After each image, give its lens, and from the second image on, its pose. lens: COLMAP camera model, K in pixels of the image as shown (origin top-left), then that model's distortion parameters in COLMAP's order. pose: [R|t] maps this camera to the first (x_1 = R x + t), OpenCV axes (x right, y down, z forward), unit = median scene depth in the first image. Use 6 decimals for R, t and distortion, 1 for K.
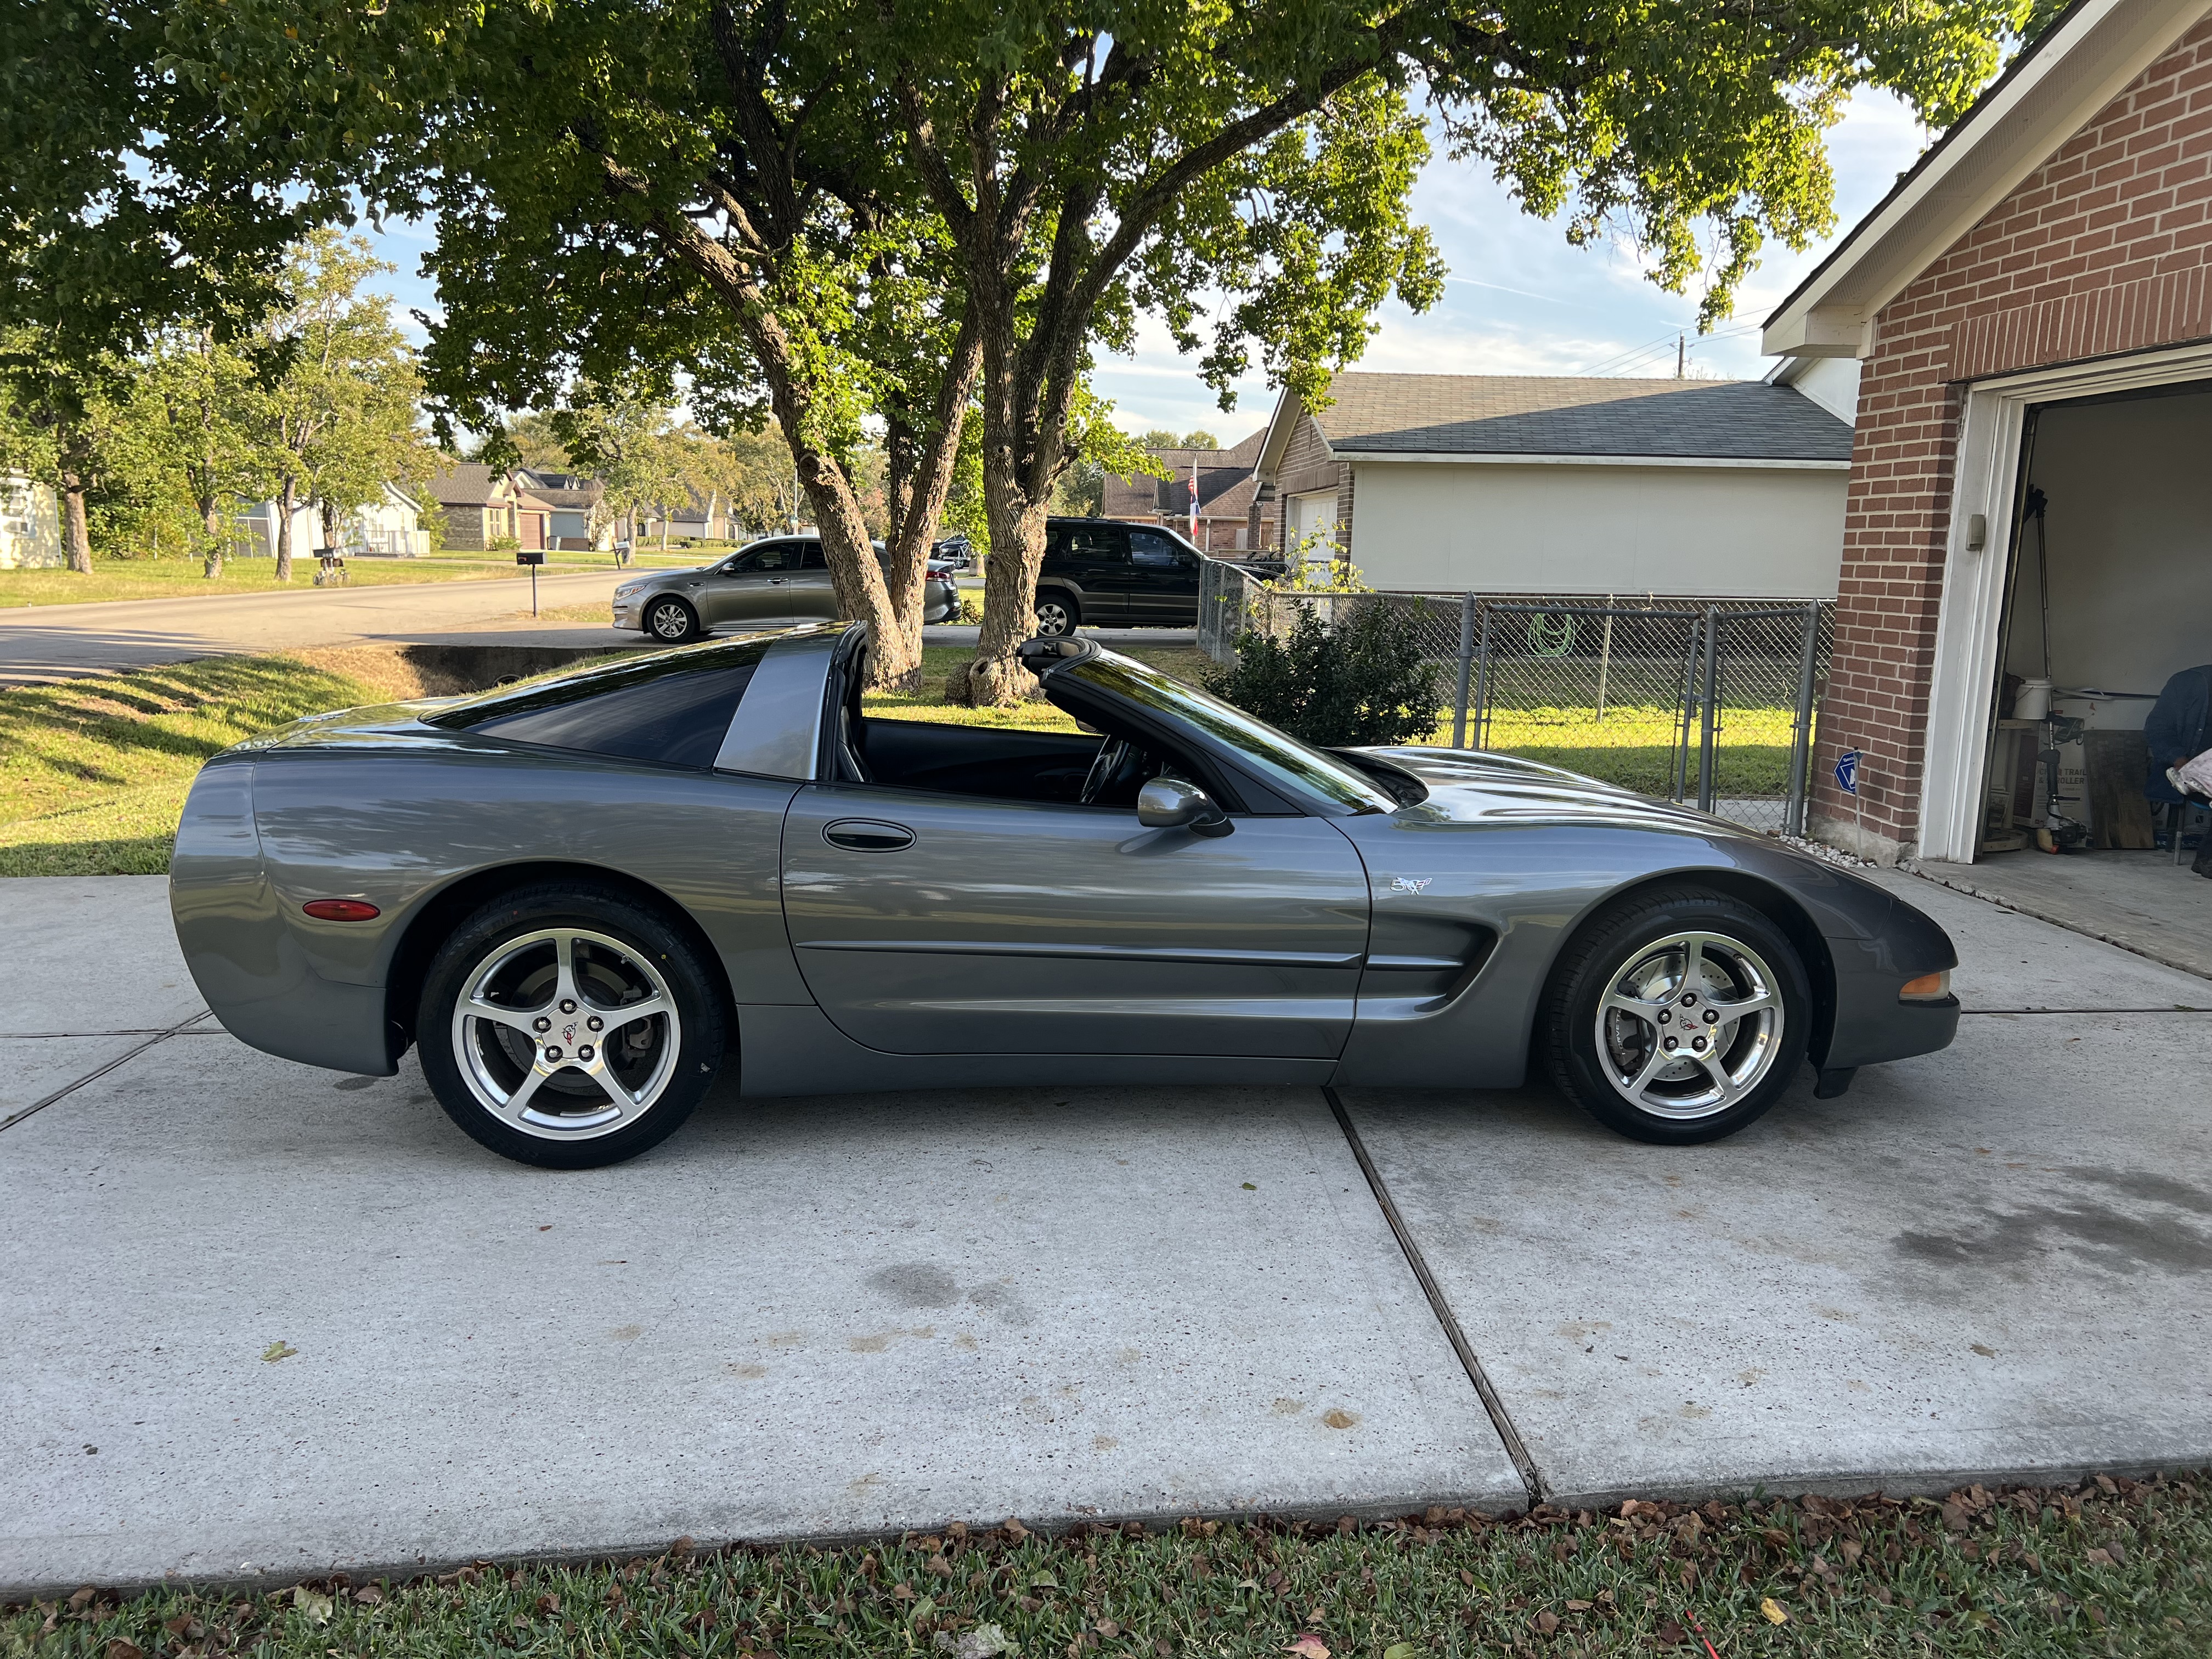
lens RADIAL K [[1660.2, 0, 1101.6], [0, 1660.2, 837.4], [0, 0, 1]] dist [0.053390, -0.058549]
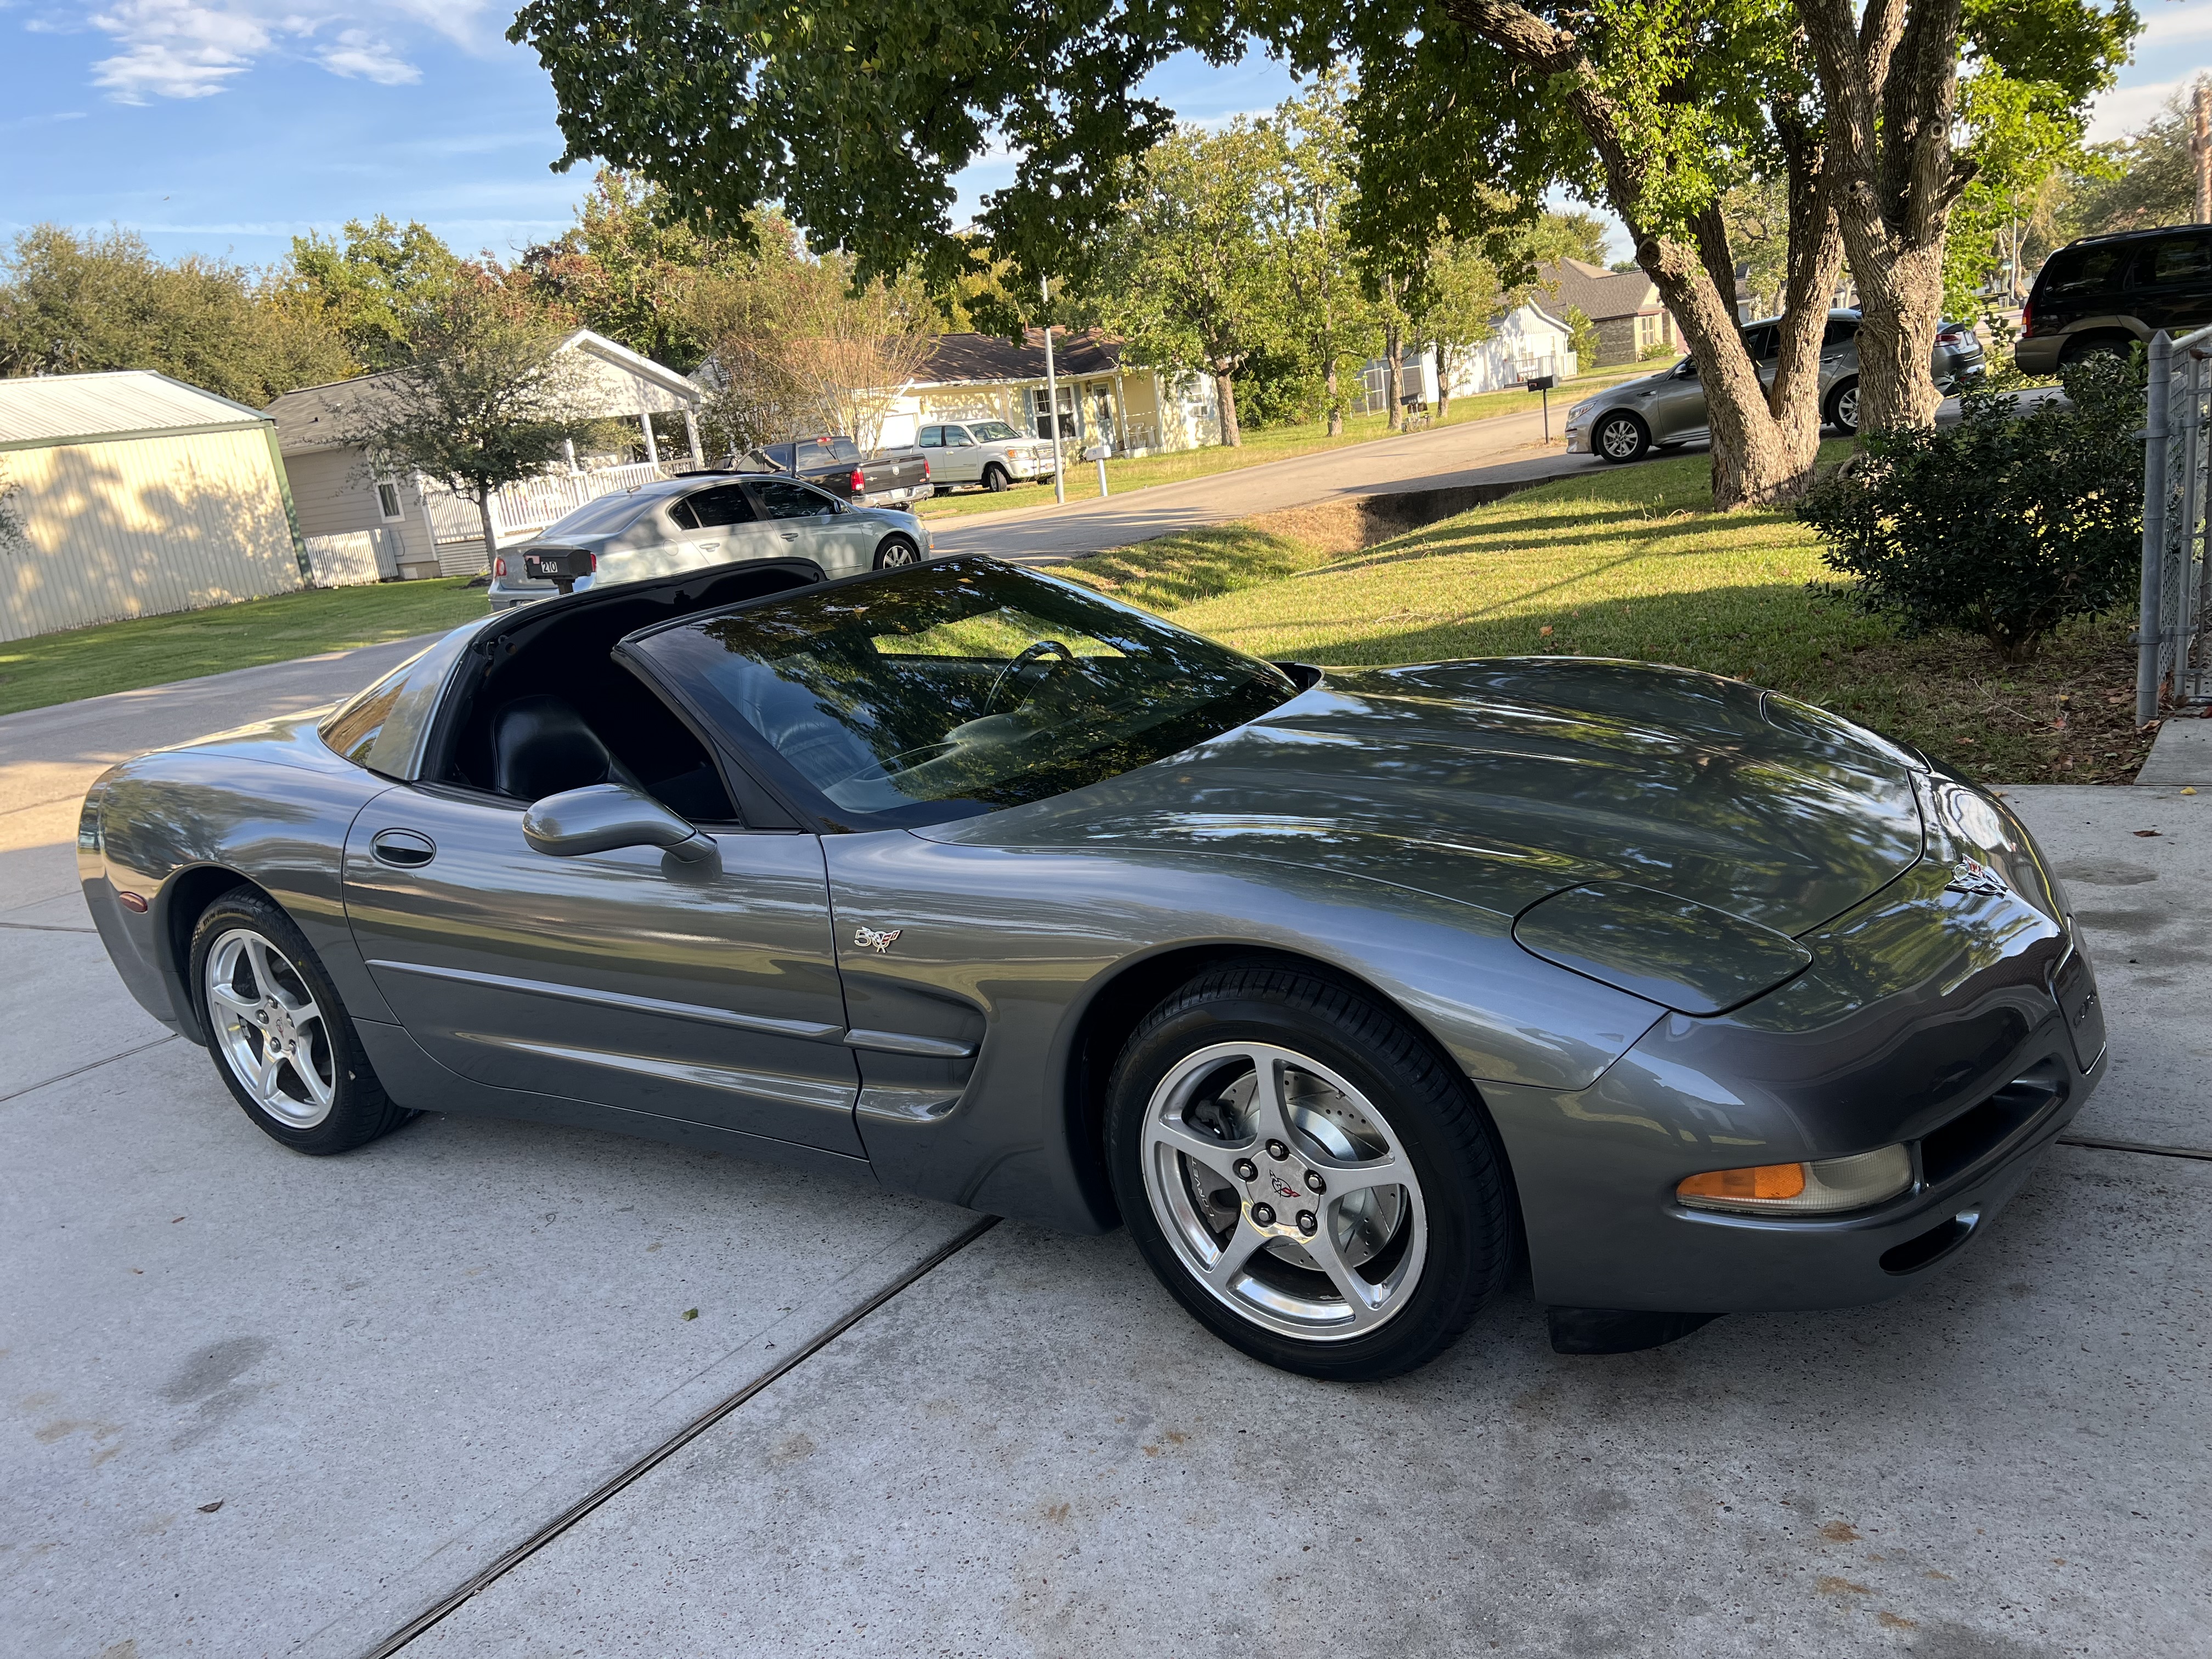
lens RADIAL K [[1660.2, 0, 1105.3], [0, 1660.2, 828.9], [0, 0, 1]] dist [0.053390, -0.058549]
pose [[0.762542, 0.029986, -0.646243, 0.172106], [0.040950, 0.994685, 0.094474, -0.019212], [0.645641, -0.098504, 0.757261, 0.129272]]
